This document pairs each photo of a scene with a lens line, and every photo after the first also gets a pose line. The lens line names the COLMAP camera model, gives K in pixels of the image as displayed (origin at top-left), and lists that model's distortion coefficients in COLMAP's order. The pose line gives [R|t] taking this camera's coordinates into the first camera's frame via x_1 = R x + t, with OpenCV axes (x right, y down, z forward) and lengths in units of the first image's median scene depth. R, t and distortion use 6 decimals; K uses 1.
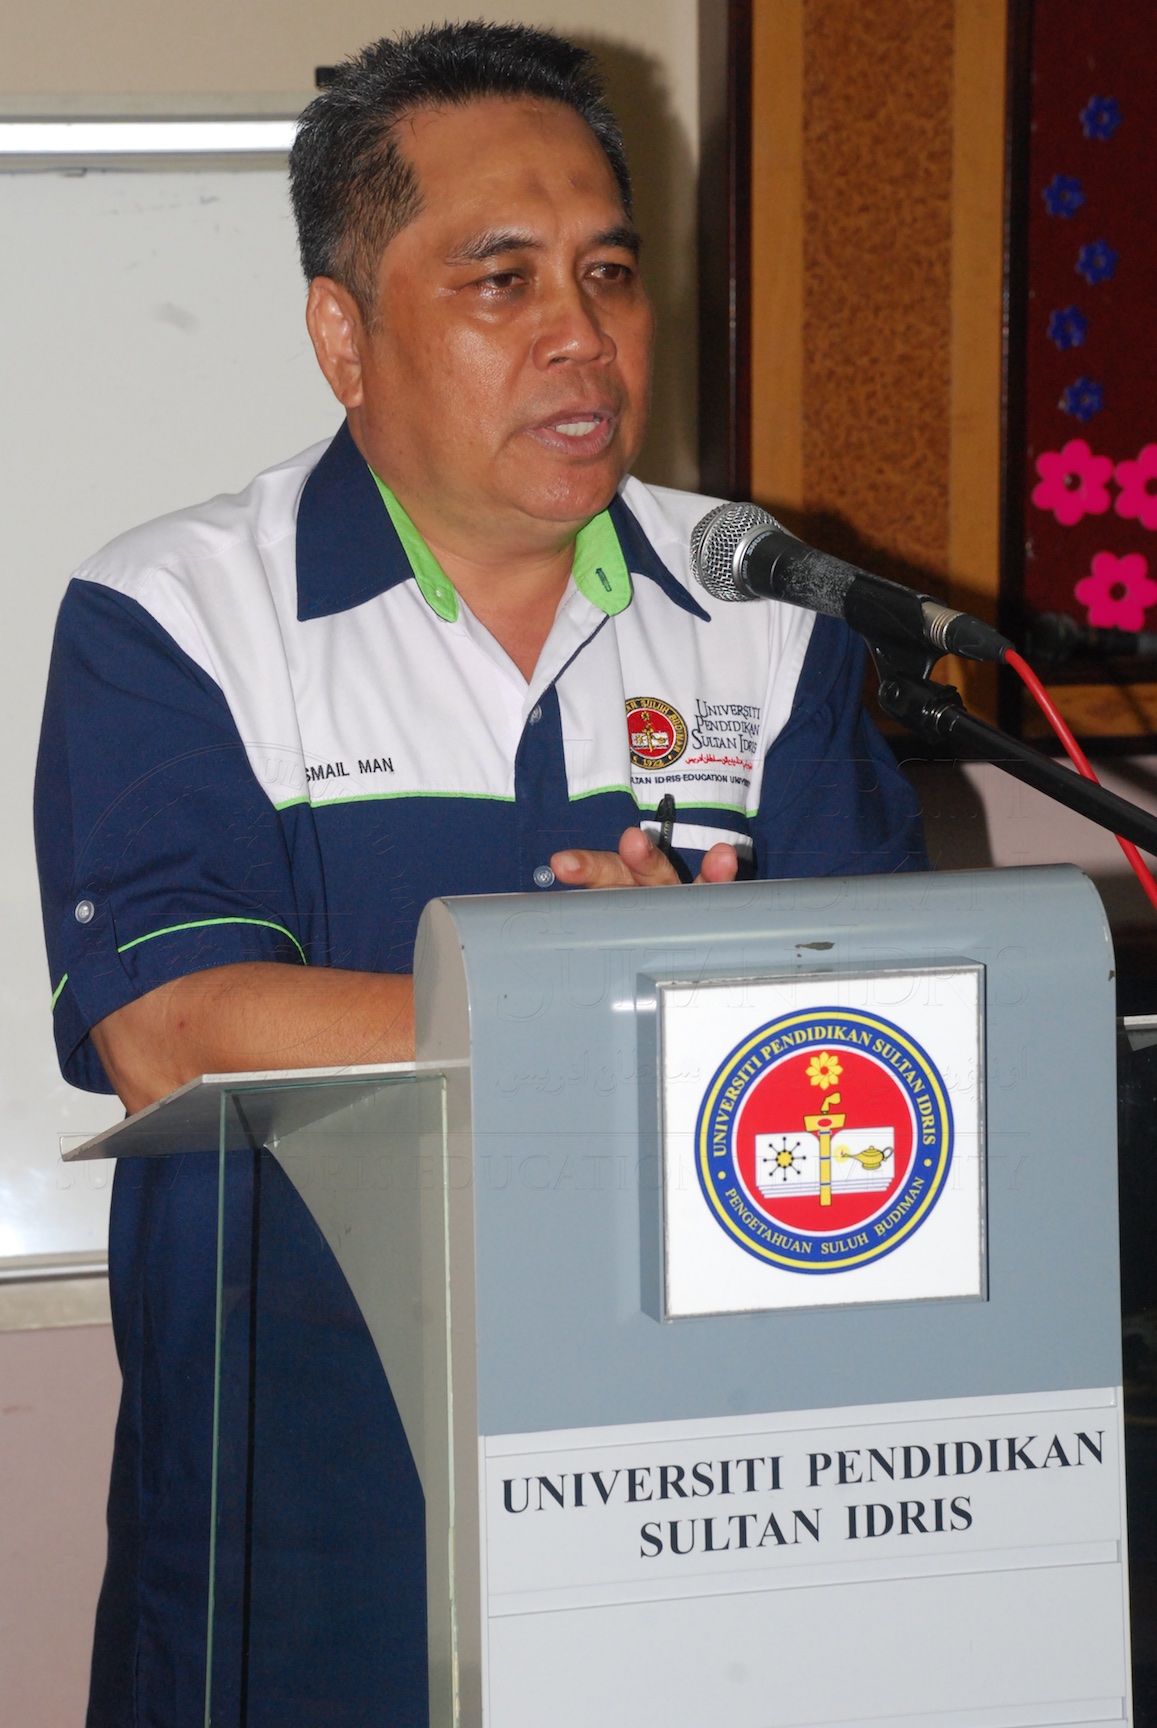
lens RADIAL K [[4889.8, 0, 580.5], [0, 4889.8, 885.0], [0, 0, 1]] dist [0.819167, 1.329324]
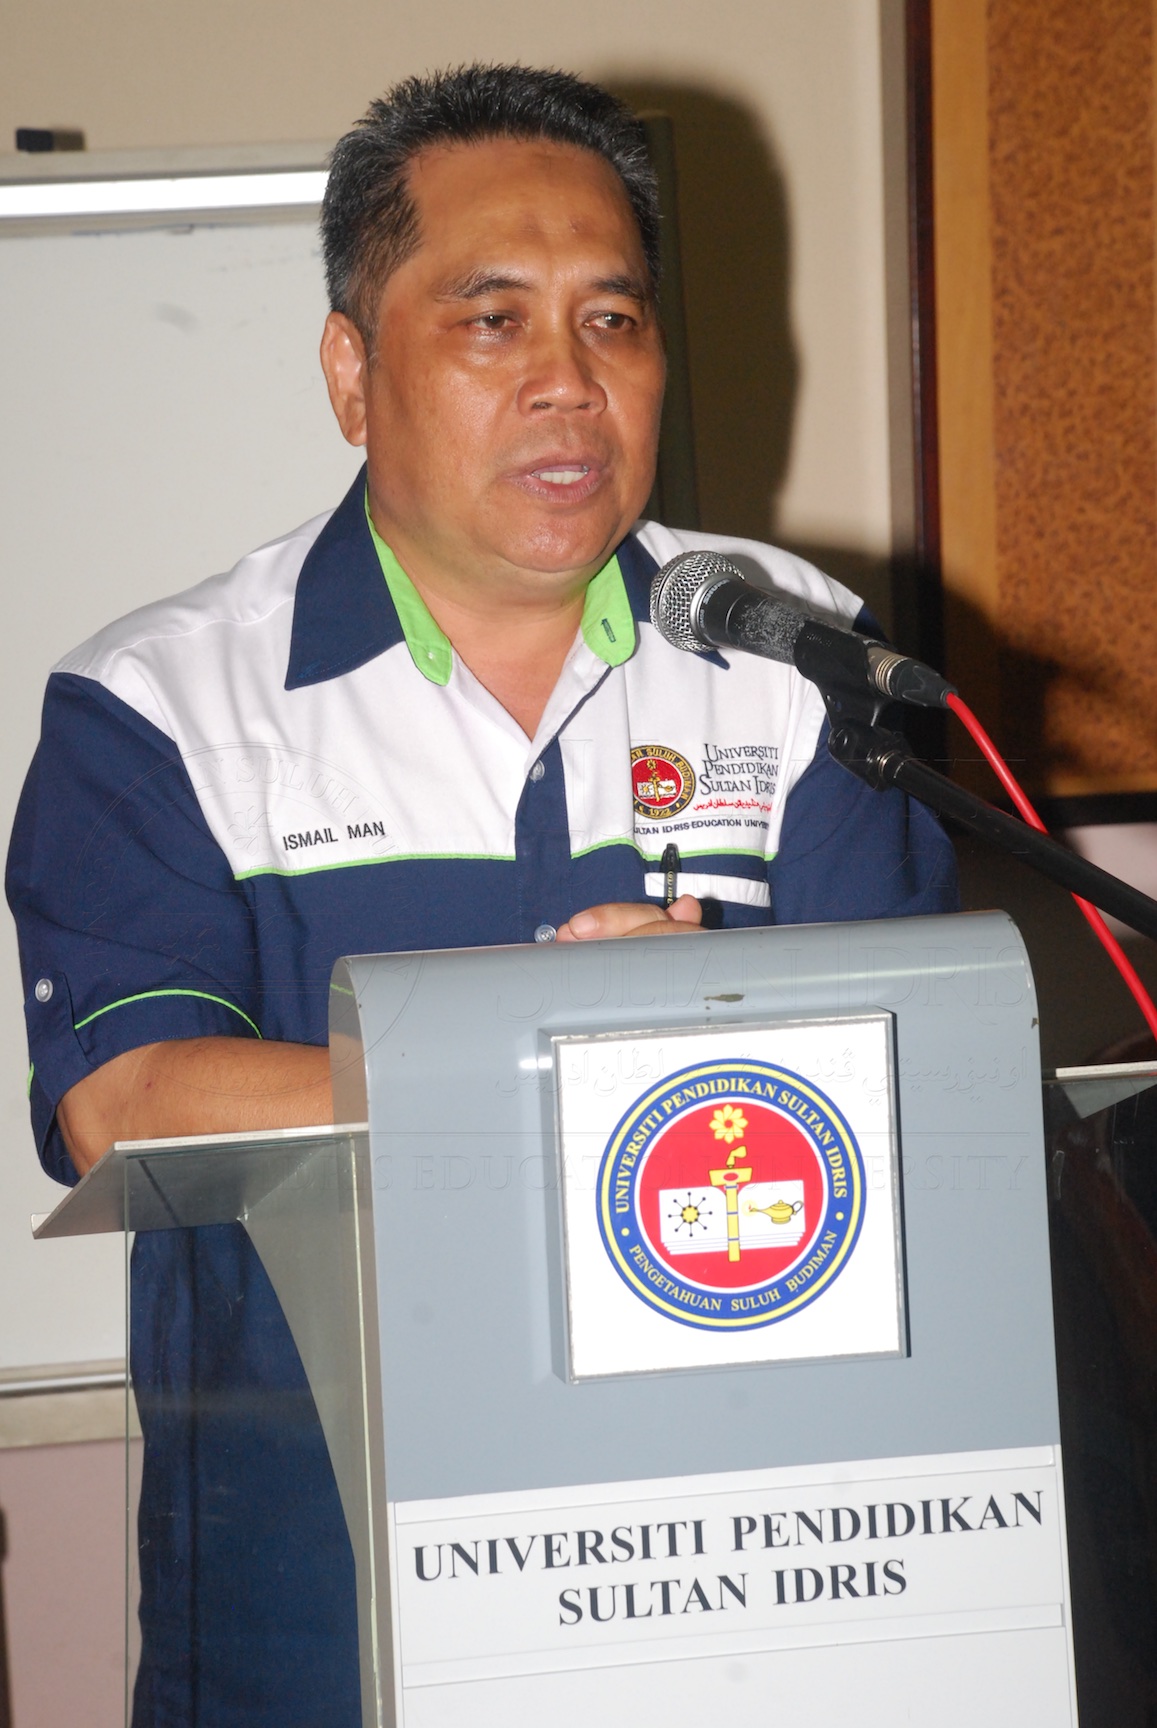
lens RADIAL K [[5411.4, 0, 573.3], [0, 5411.4, 887.3], [0, 0, 1]] dist [0.934085, 2.501982]
pose [[0.996549, -0.021832, -0.080085, 0.106115], [0.020446, 0.999627, -0.018085, 0.009377], [0.080450, 0.016385, 0.996624, -0.088293]]
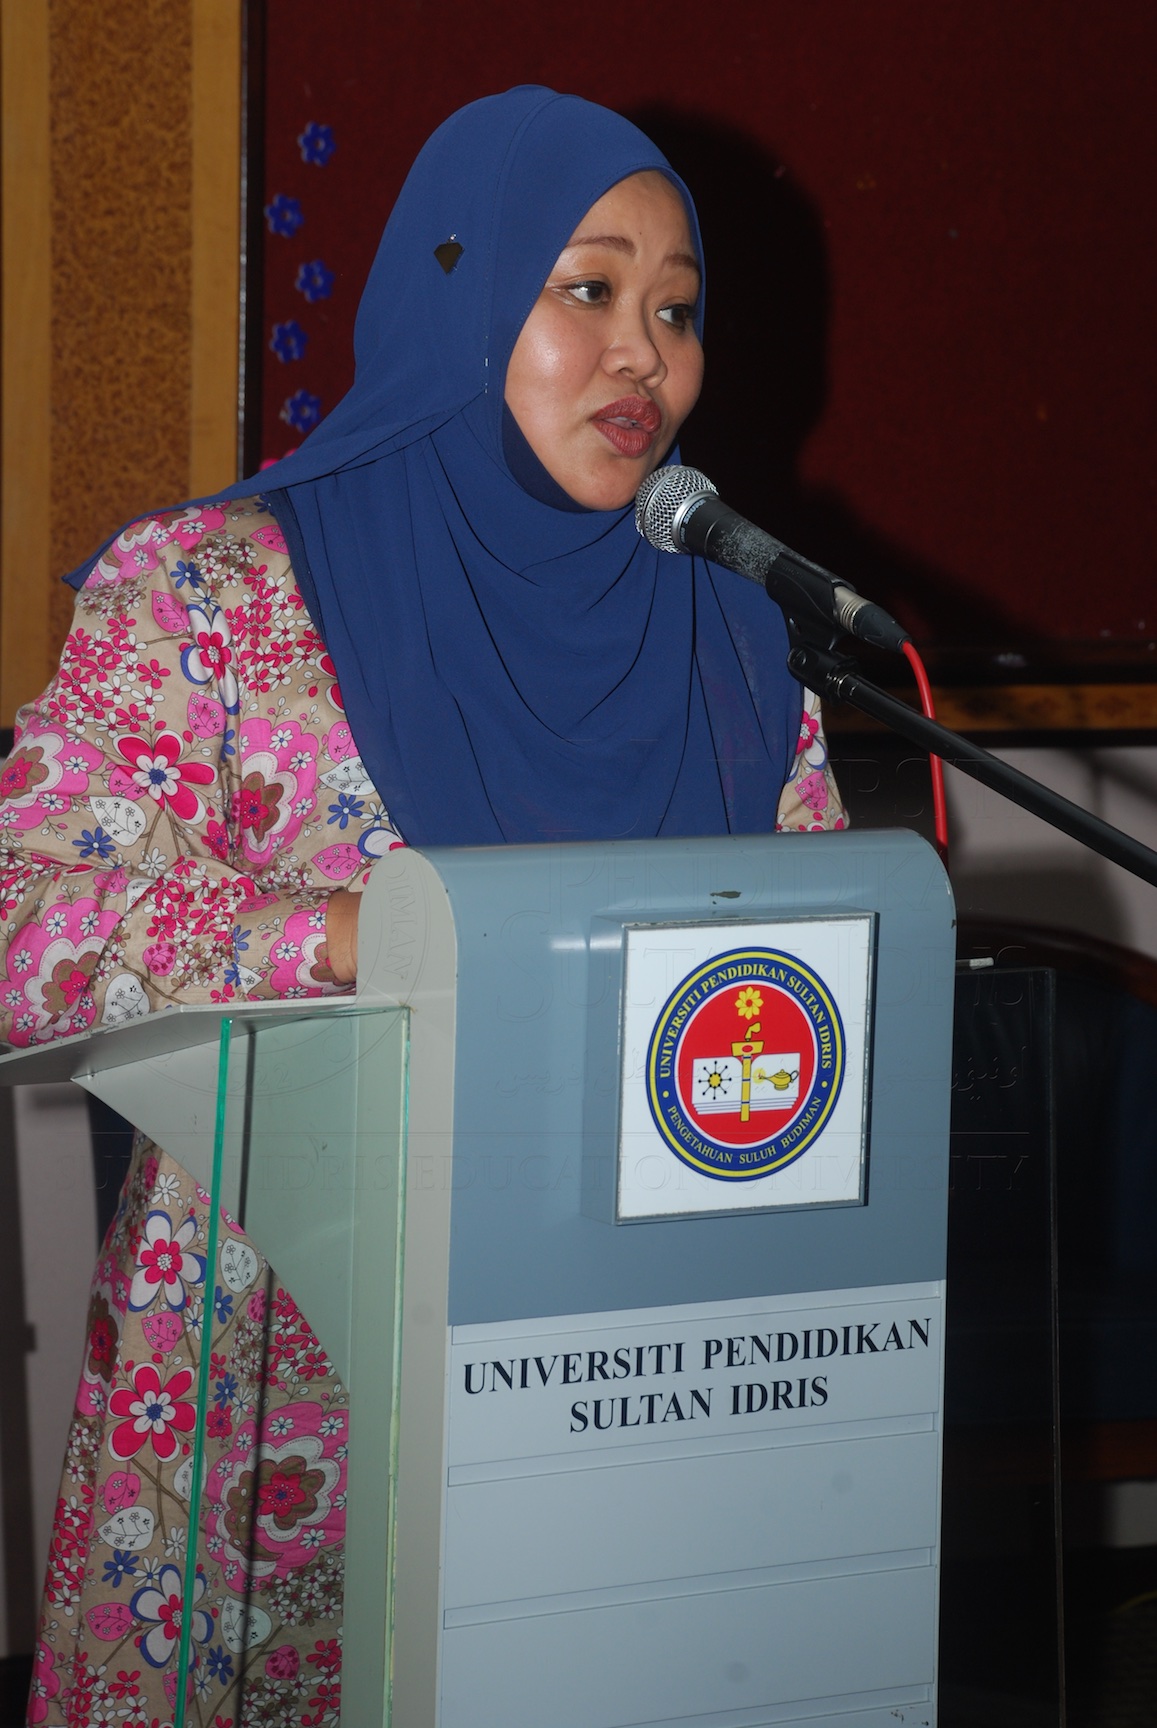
lens RADIAL K [[5073.5, 0, 580.0], [0, 5073.5, 881.7], [0, 0, 1]] dist [0.912876, 1.270218]
pose [[0.963671, 0.013438, 0.266755, -0.301812], [-0.012197, 0.999906, -0.006309, 0.017417], [-0.266815, 0.002826, 0.963744, -0.128326]]
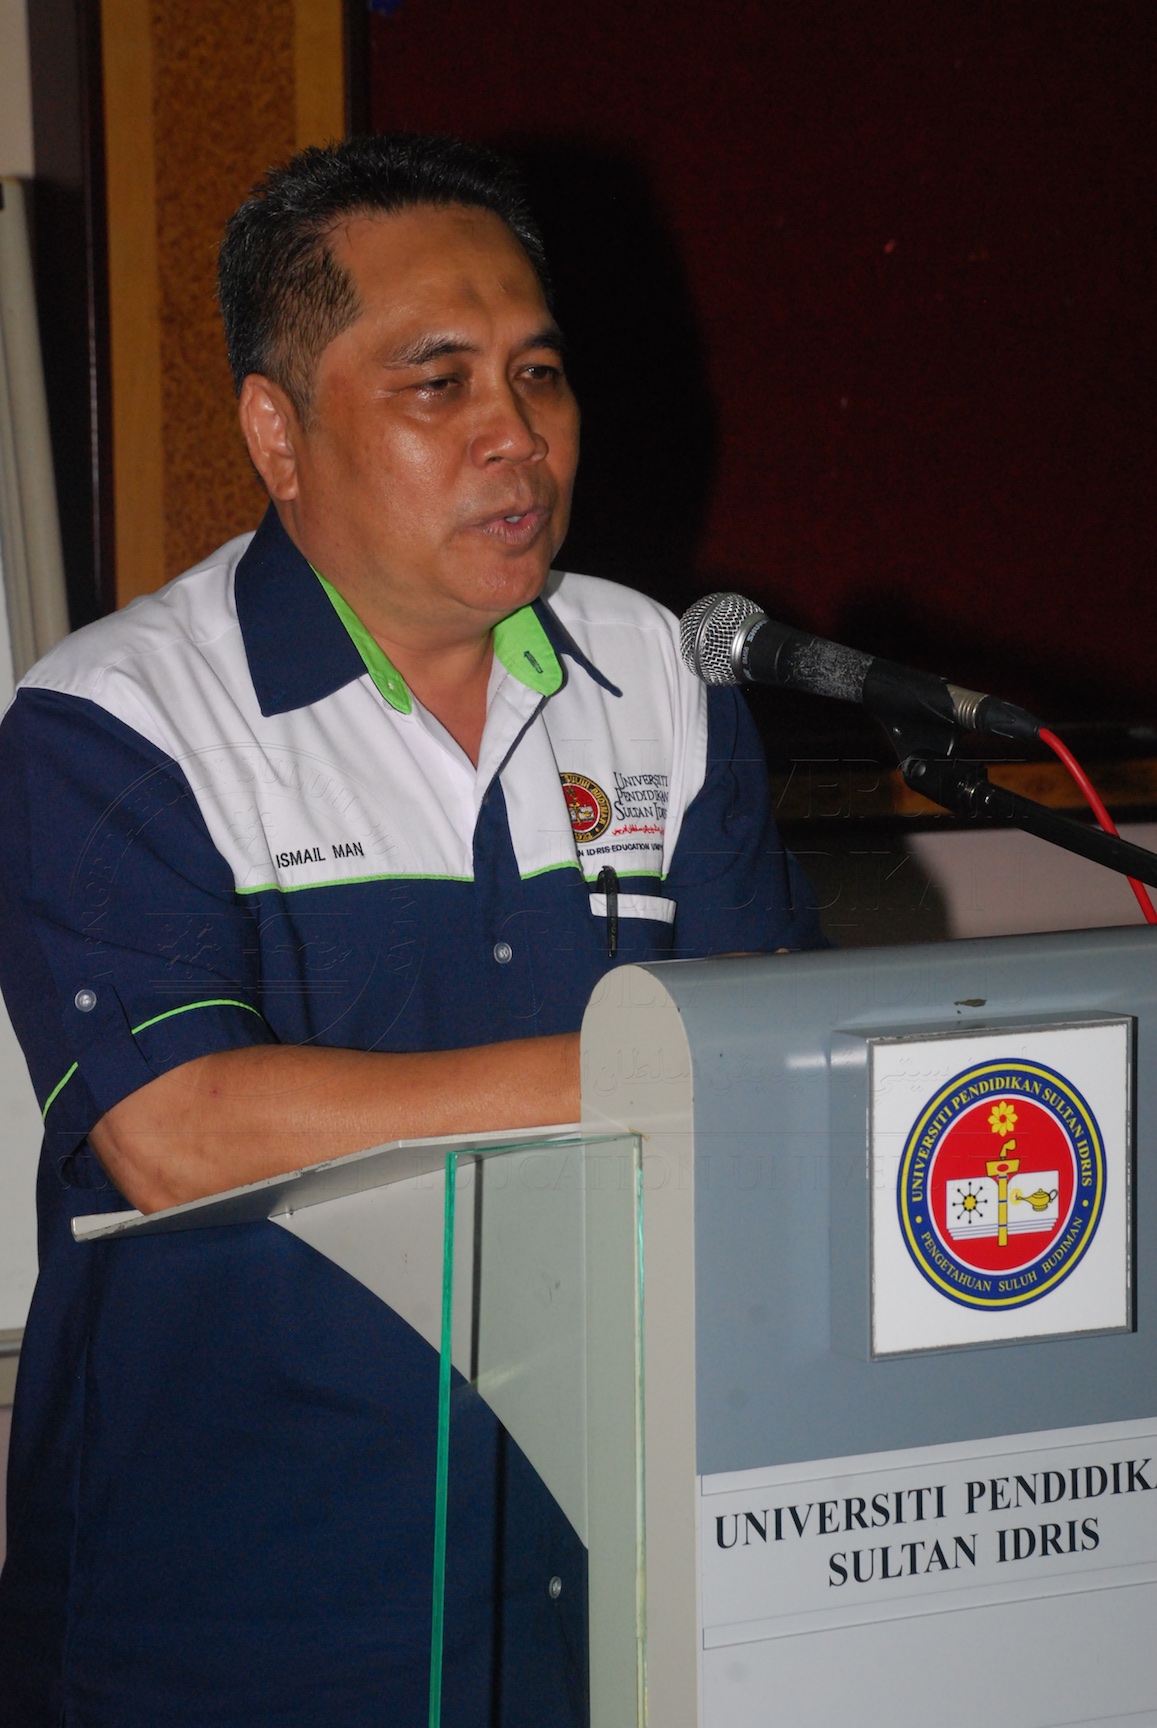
lens RADIAL K [[5039.6, 0, 581.4], [0, 5039.6, 877.7], [0, 0, 1]] dist [0.834762, 2.322583]
pose [[0.966018, -0.015040, 0.258037, -0.321059], [0.021593, 0.999512, -0.022583, 0.008311], [-0.257571, 0.027388, 0.965871, -0.045475]]
